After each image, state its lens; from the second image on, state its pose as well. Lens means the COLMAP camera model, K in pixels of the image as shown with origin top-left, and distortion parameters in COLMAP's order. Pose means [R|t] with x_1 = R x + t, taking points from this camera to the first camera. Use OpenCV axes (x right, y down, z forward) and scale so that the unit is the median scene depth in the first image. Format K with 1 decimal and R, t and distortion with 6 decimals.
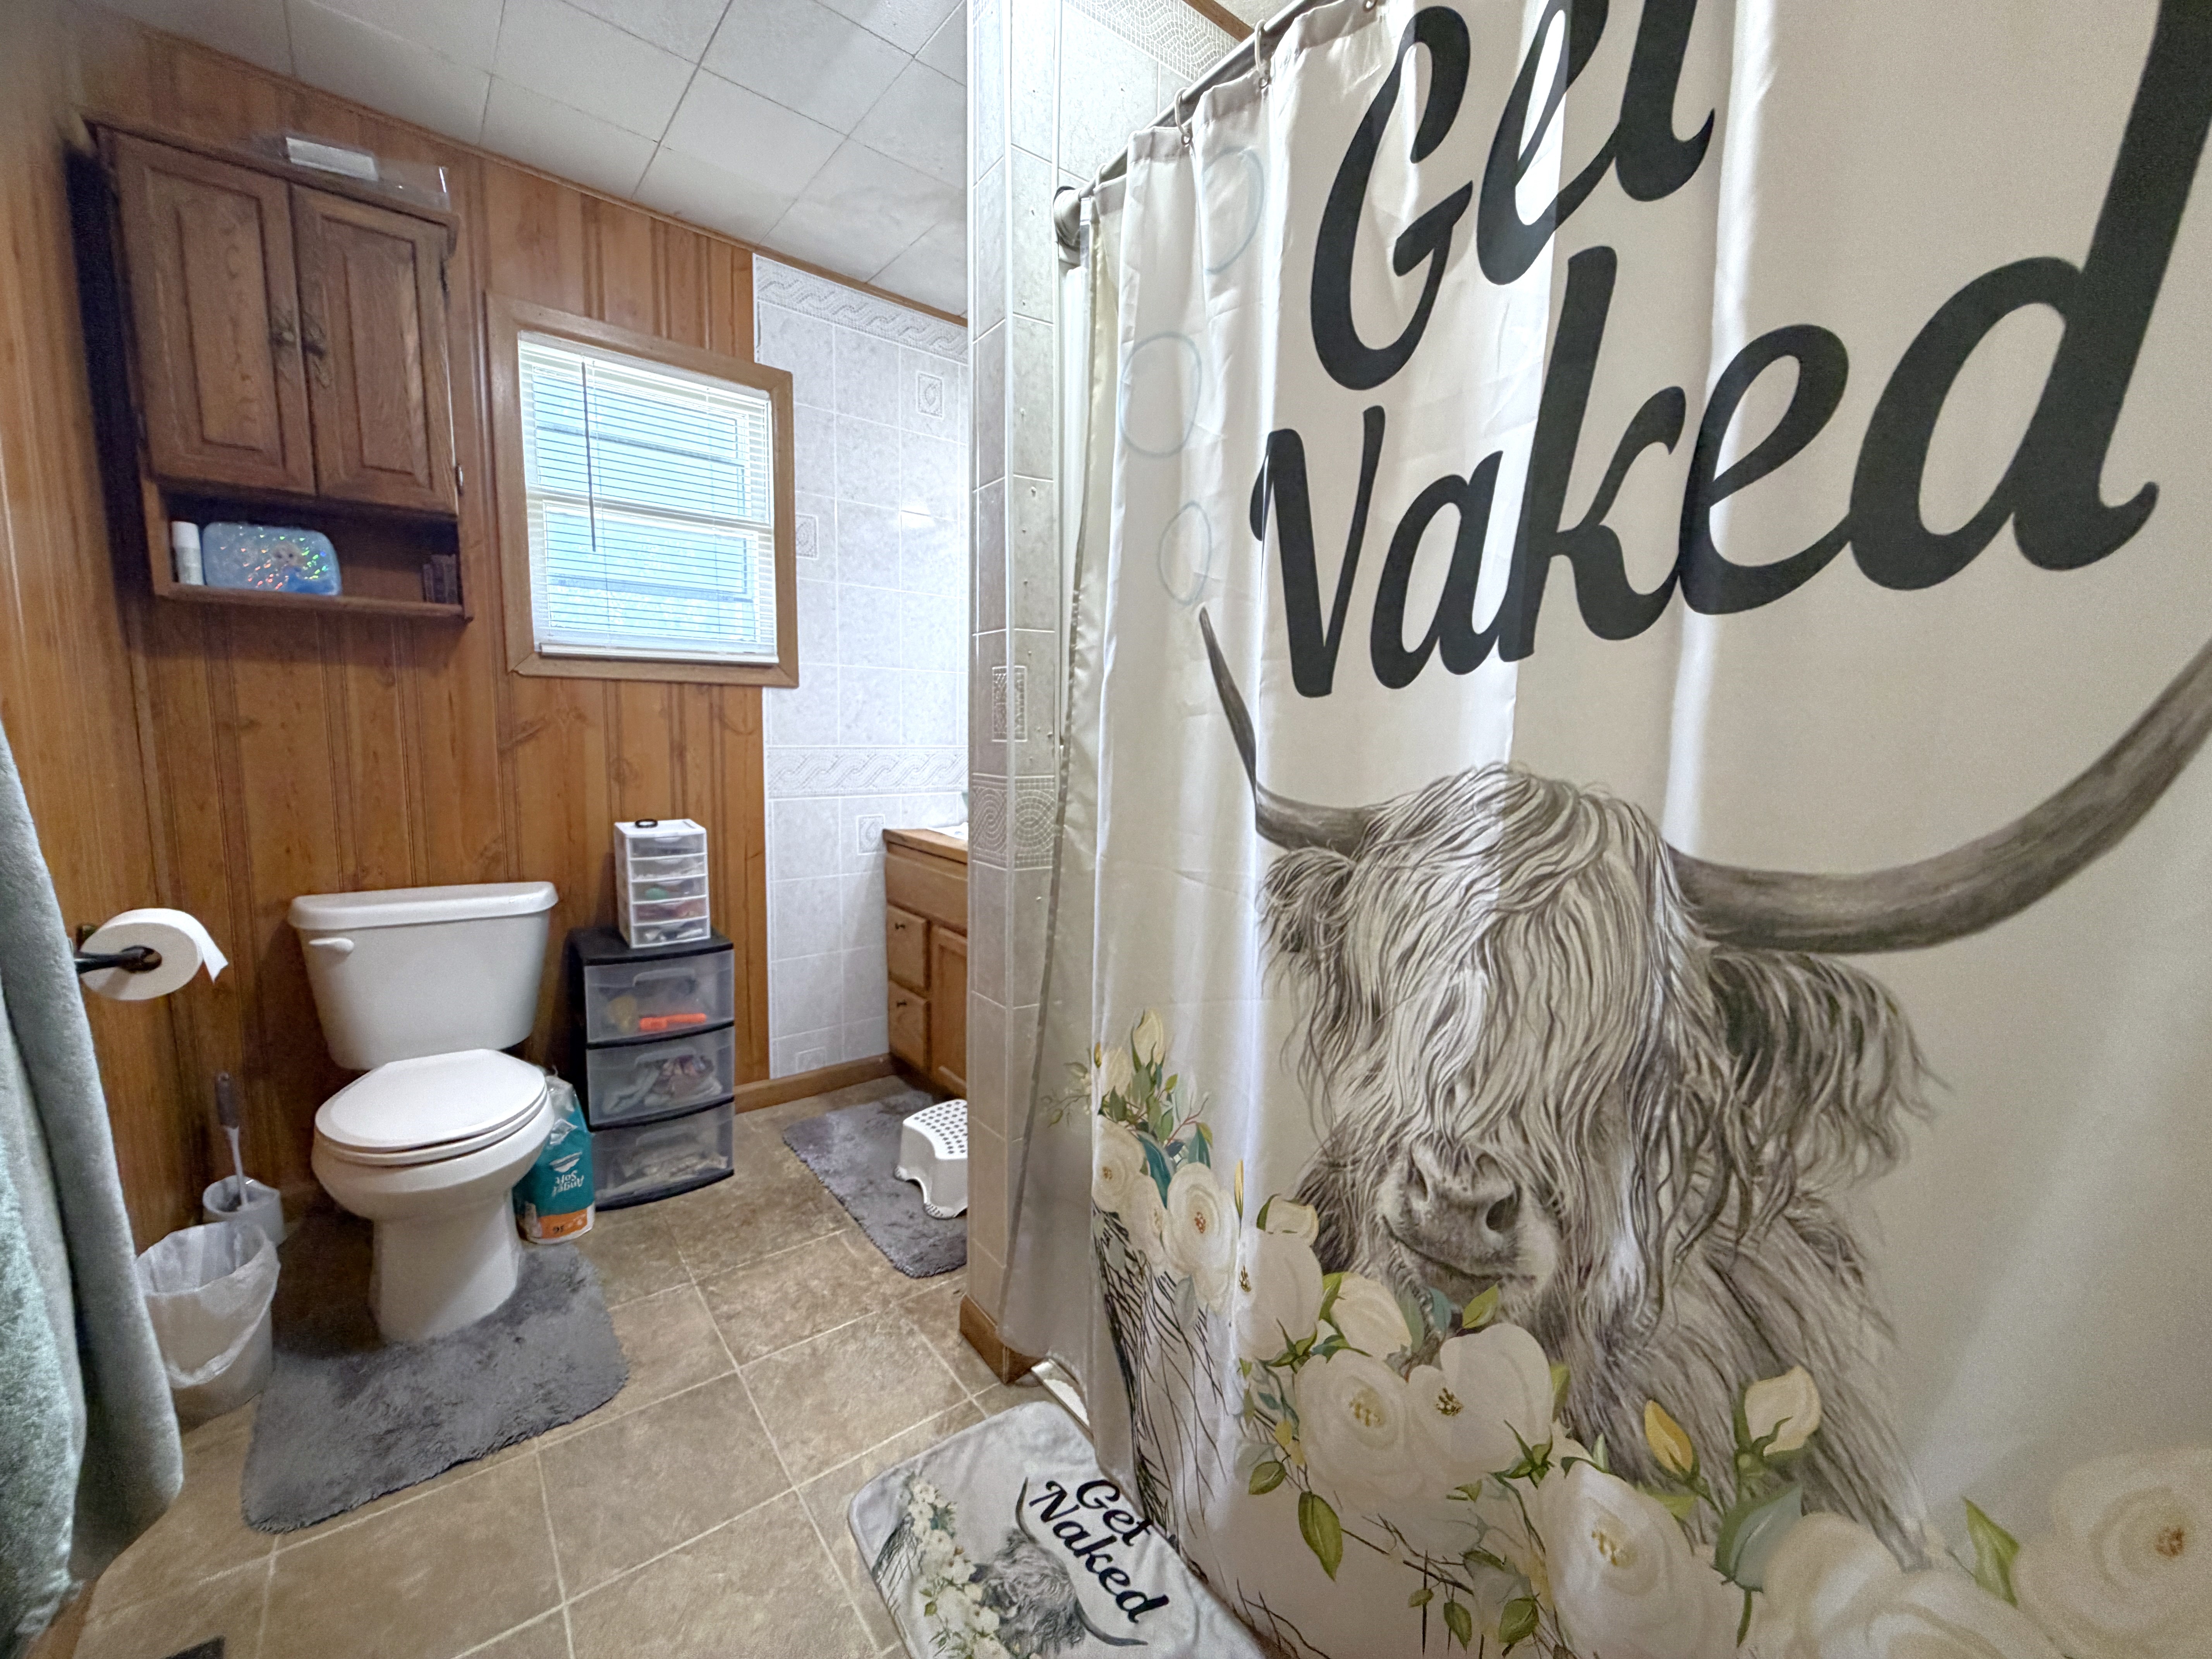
lens RADIAL K [[886.6, 0, 1101.6], [0, 886.6, 832.1], [0, 0, 1]] dist [0.006991, -0.000226]
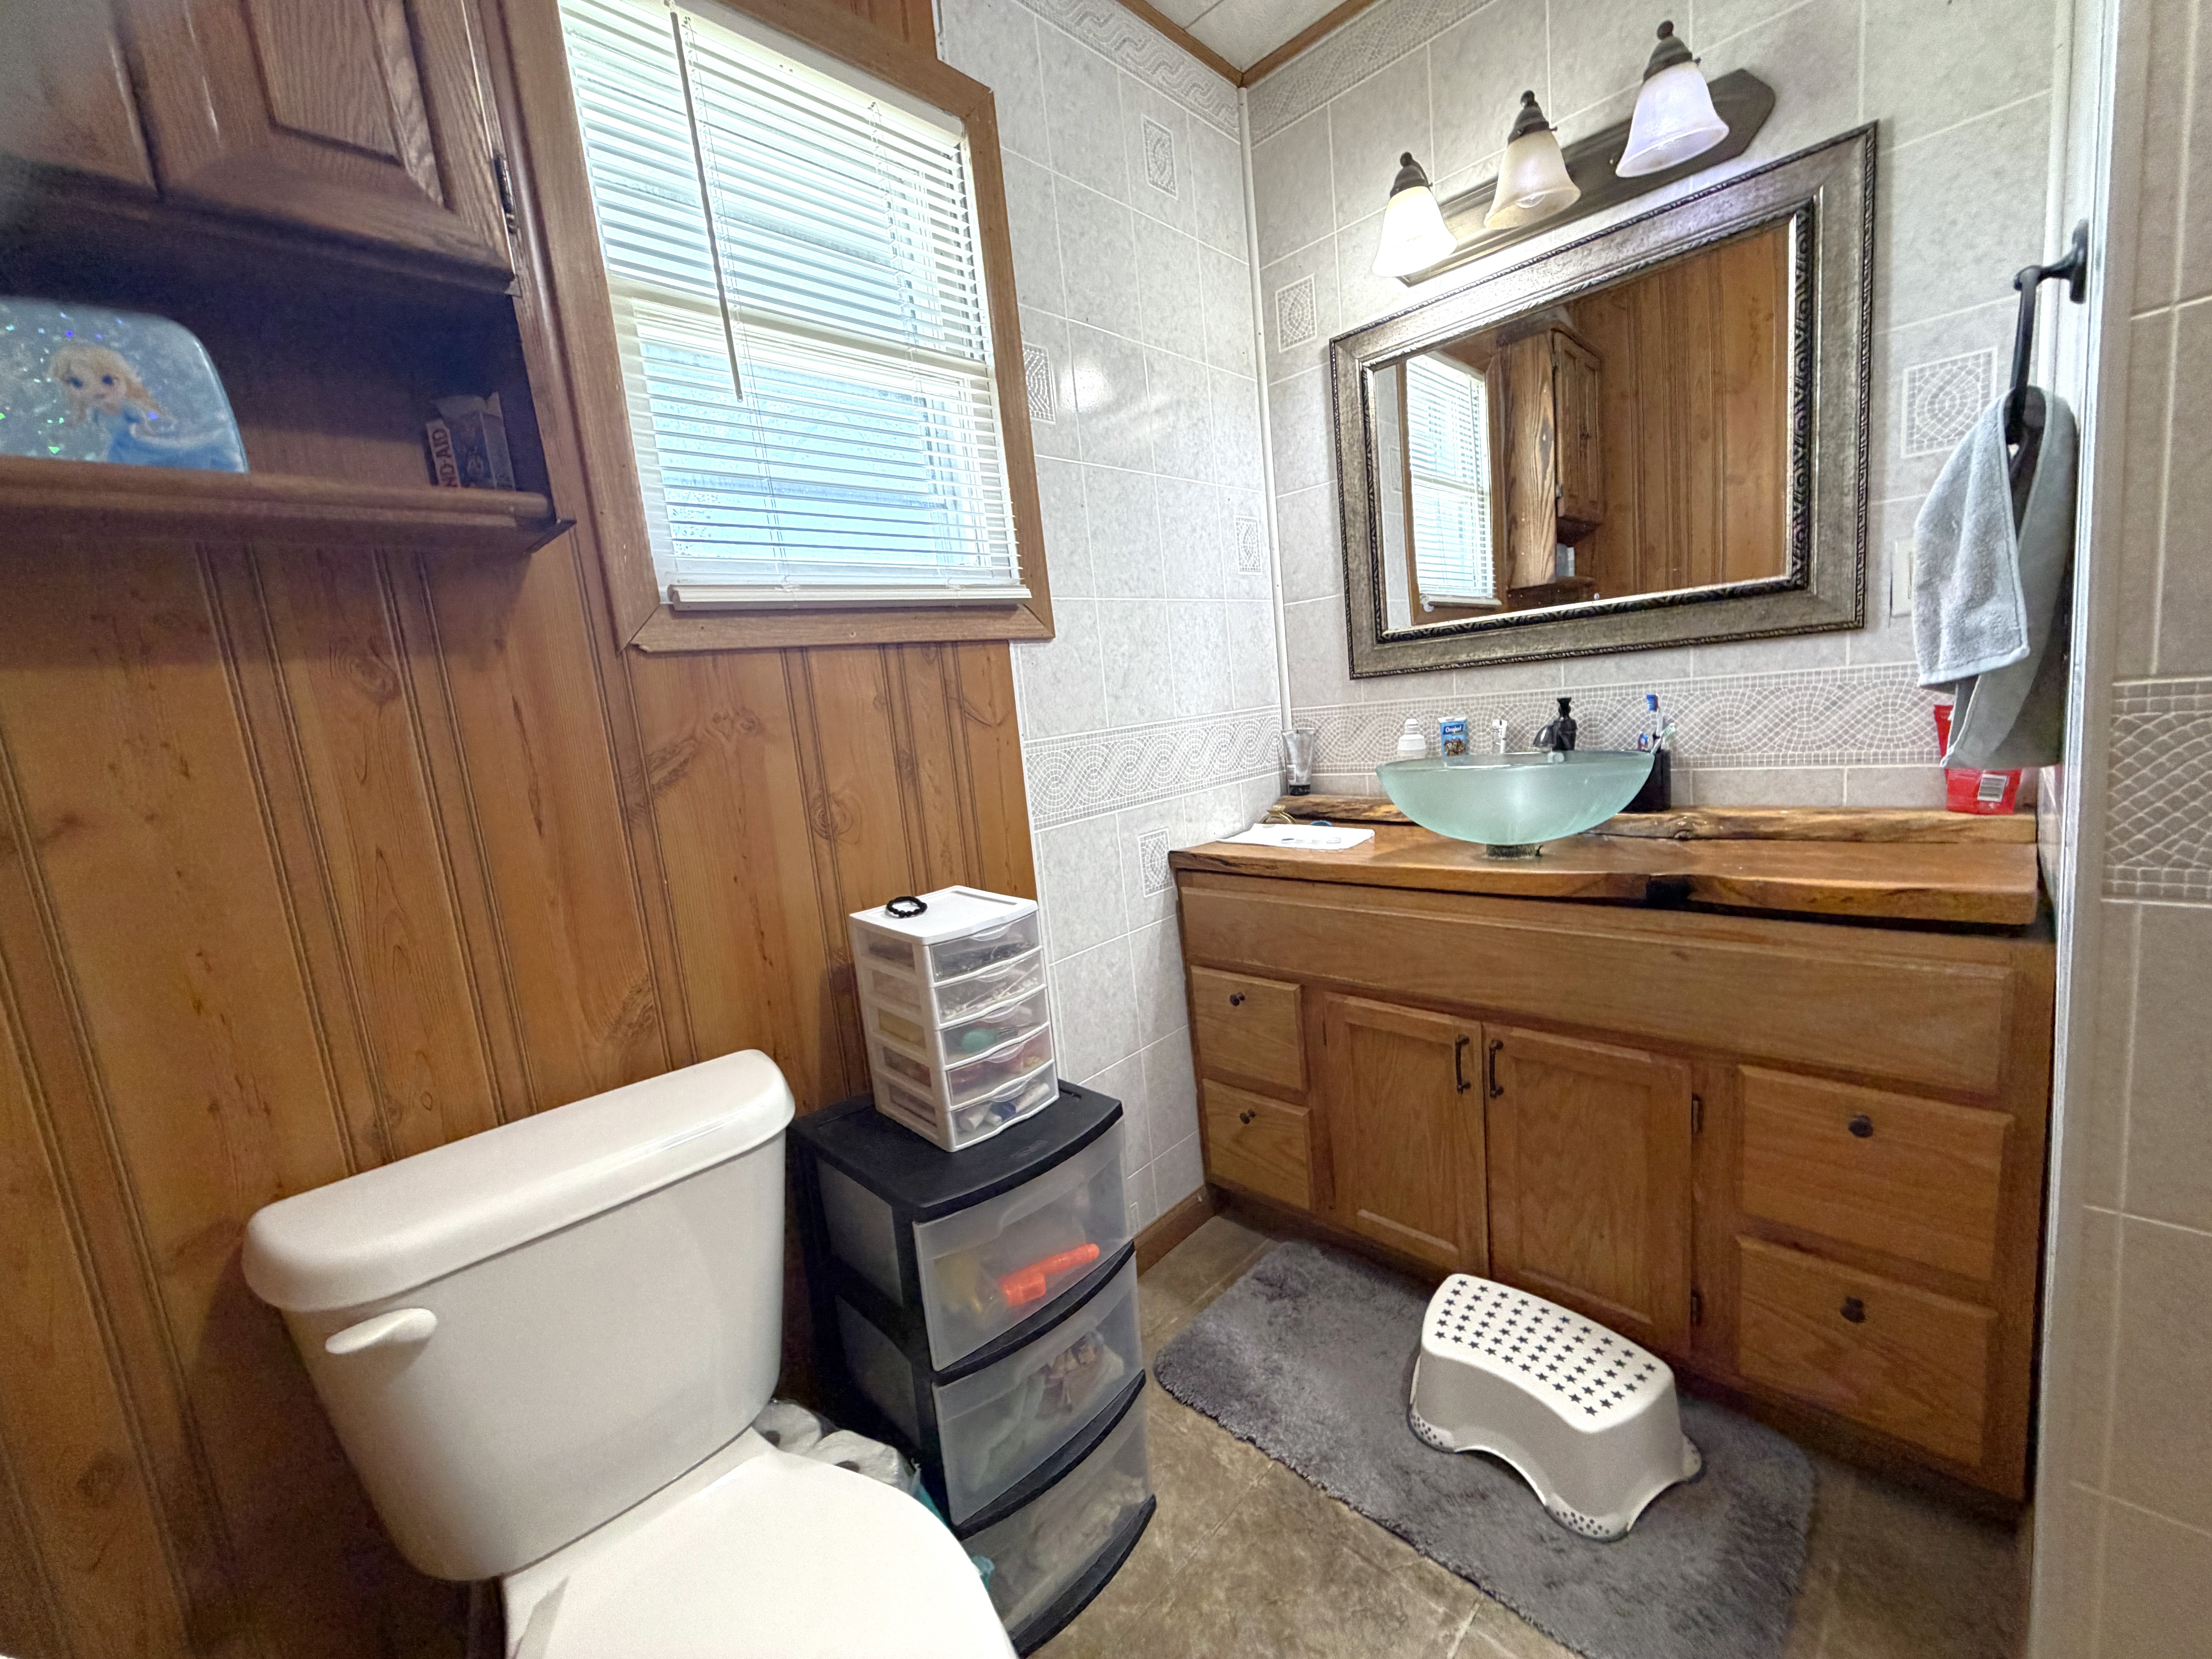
lens RADIAL K [[879.2, 0, 1099.6], [0, 879.2, 830.0], [0, 0, 1]] dist [-0.000383, 0.000169]
pose [[0.983587, -0.144972, 0.107423, -0.444929], [0.143011, 0.989385, 0.025786, -0.052147], [-0.110021, -0.010000, 0.993879, 0.458402]]
